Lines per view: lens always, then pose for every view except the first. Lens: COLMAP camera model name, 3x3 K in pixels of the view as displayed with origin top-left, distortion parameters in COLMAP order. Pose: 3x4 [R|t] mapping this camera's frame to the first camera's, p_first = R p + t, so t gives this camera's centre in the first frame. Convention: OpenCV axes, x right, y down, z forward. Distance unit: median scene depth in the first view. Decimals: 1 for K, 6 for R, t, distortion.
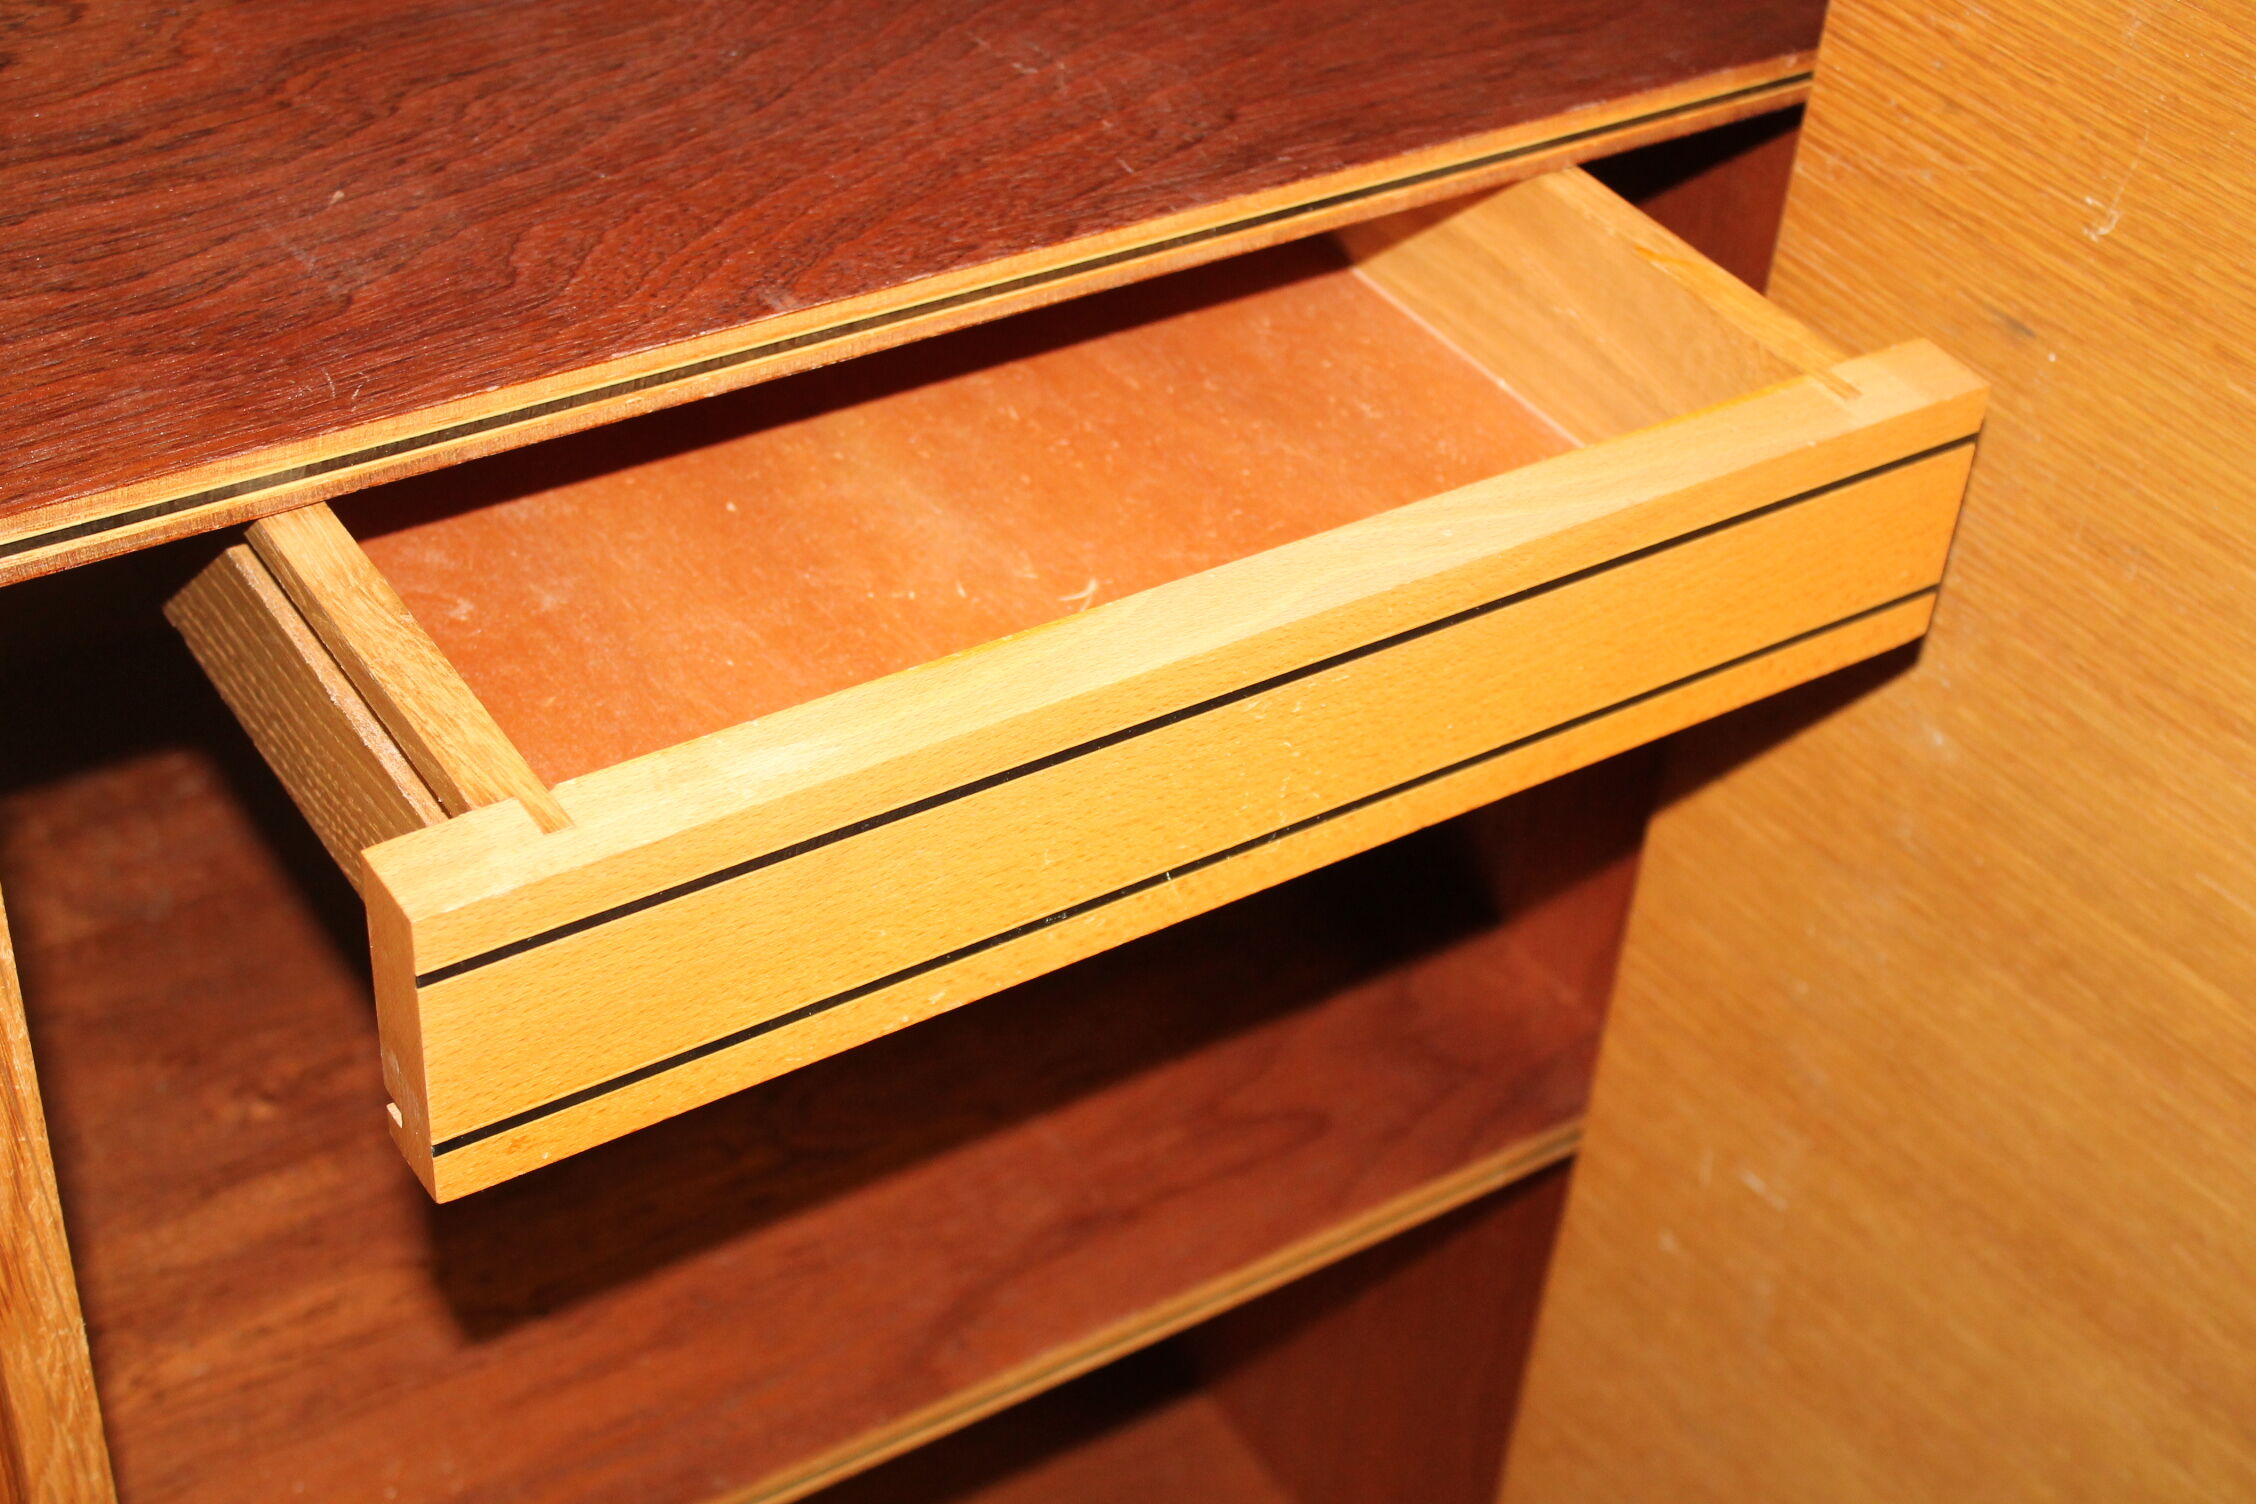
lens RADIAL K [[3440.7, 0, 1130.7], [0, 3440.7, 747.5], [0, 0, 1]] dist [-0.004780, 0.000000]
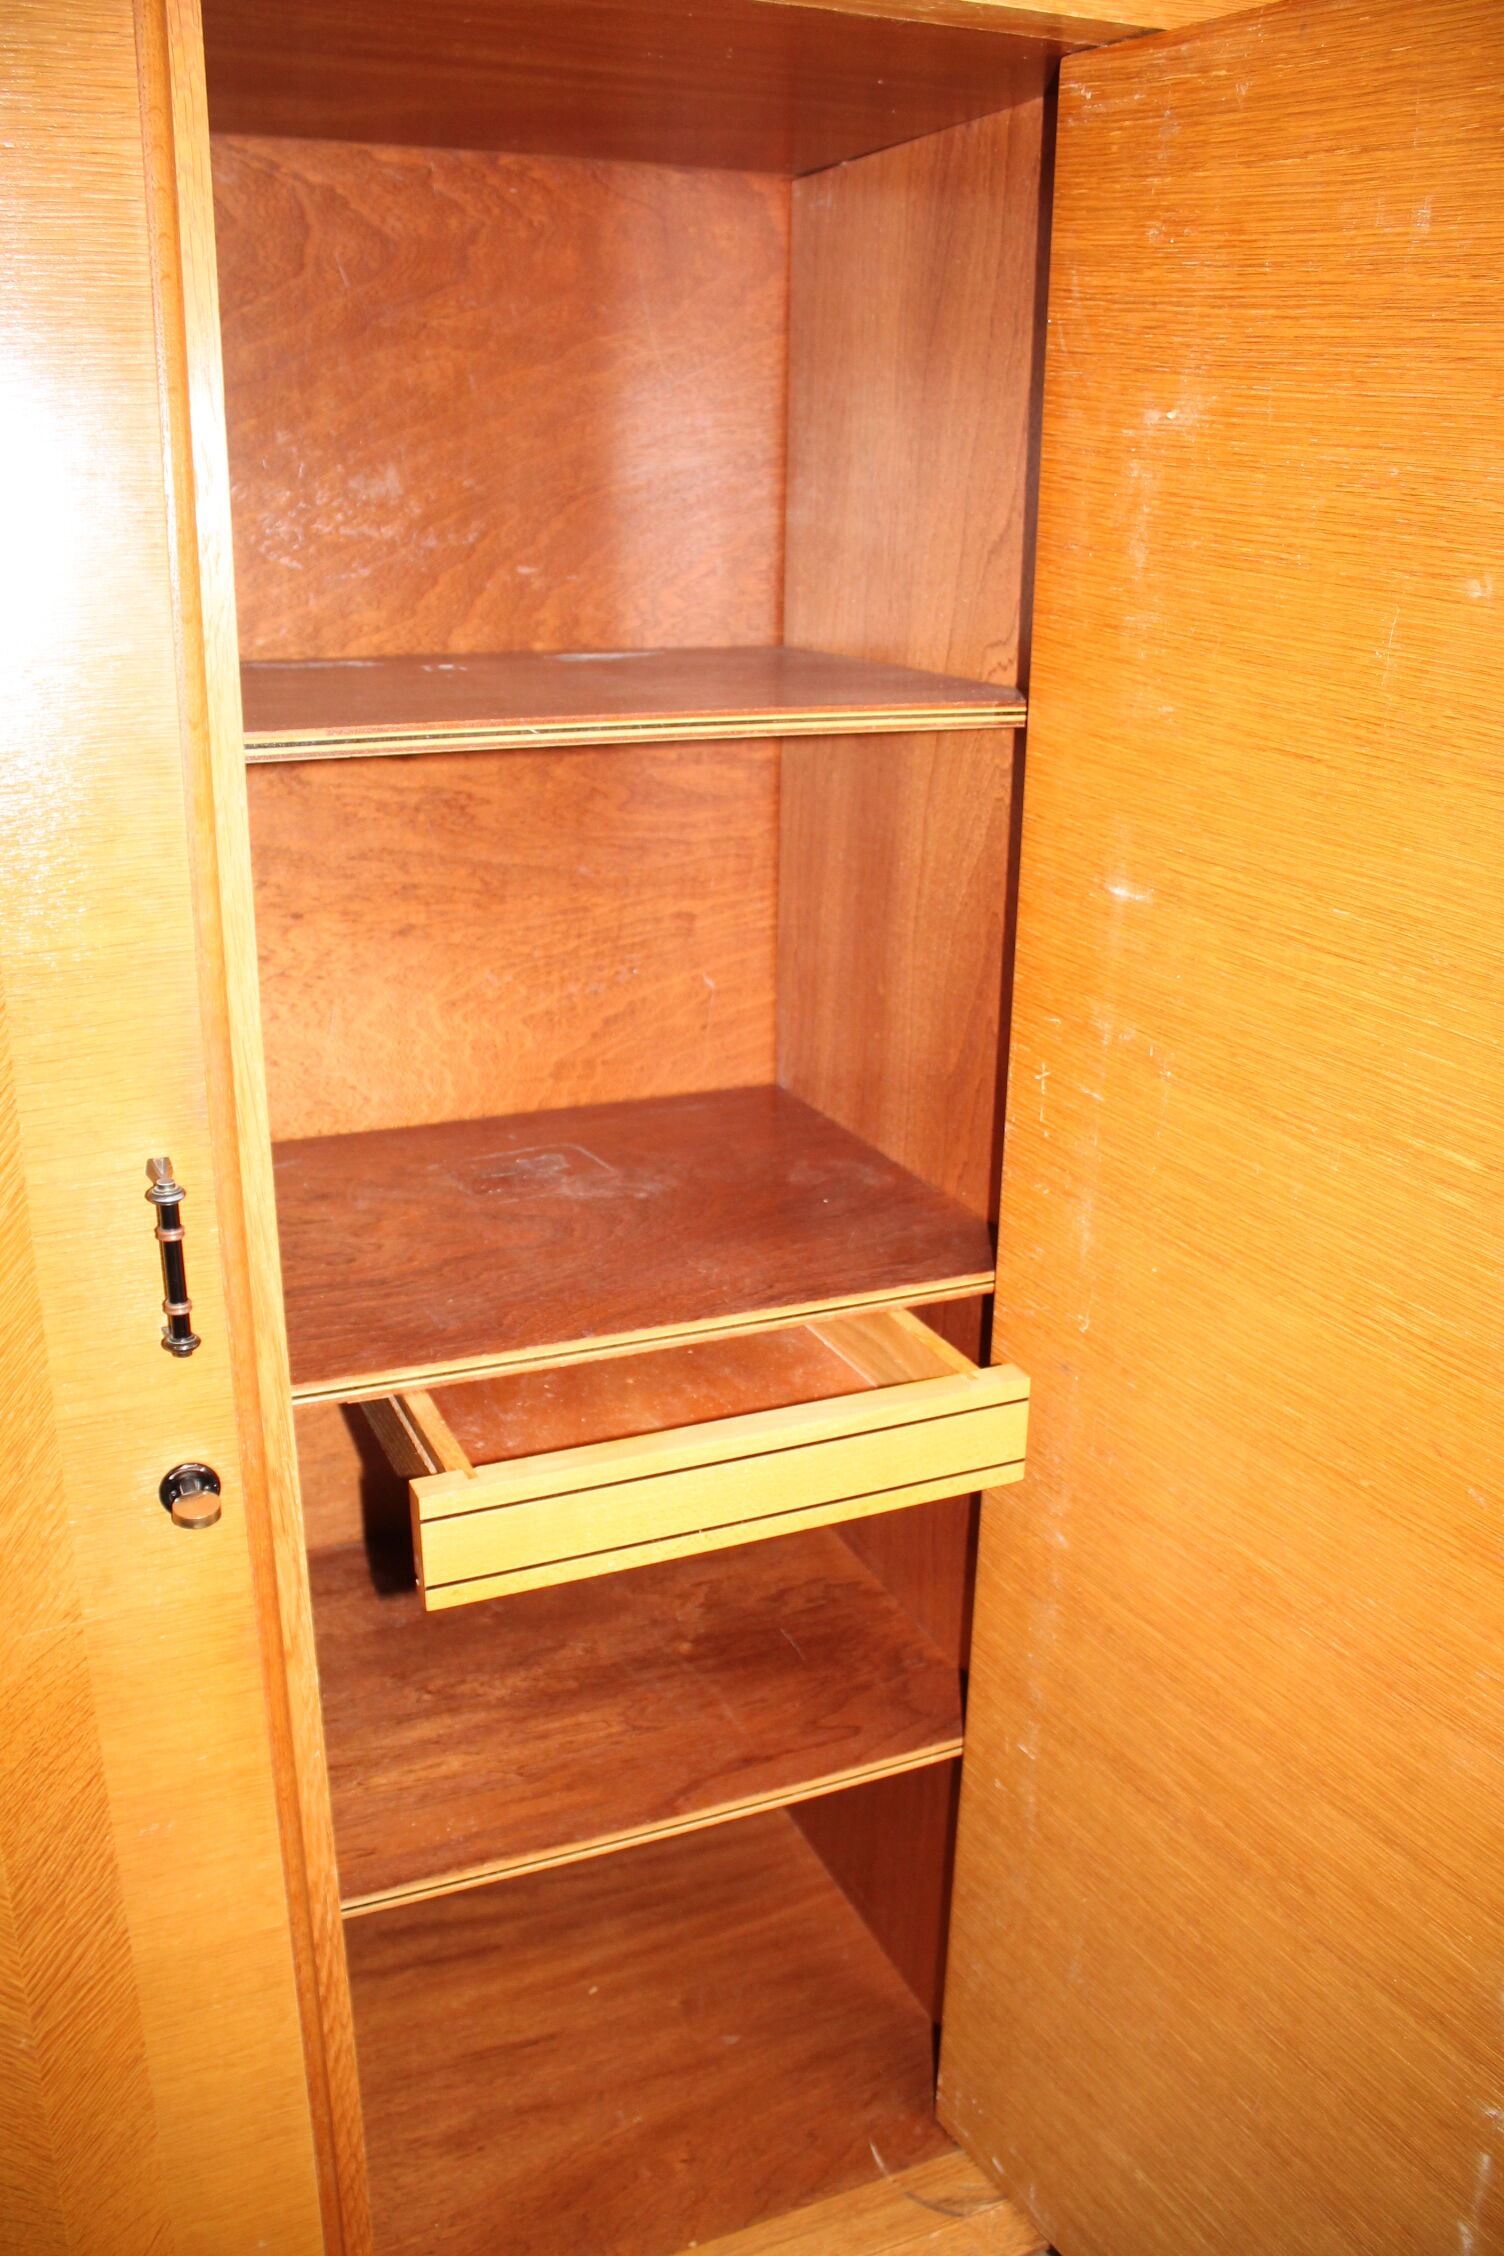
lens RADIAL K [[1896.7, 0, 750.2], [0, 1896.7, 1117.1], [0, 0, 1]] dist [-0.159495, 0.134090]
pose [[0.985954, -0.003704, -0.166975, 0.248446], [-0.054407, 0.938096, -0.342077, 0.196236], [0.157905, 0.346357, 0.924718, -0.426354]]
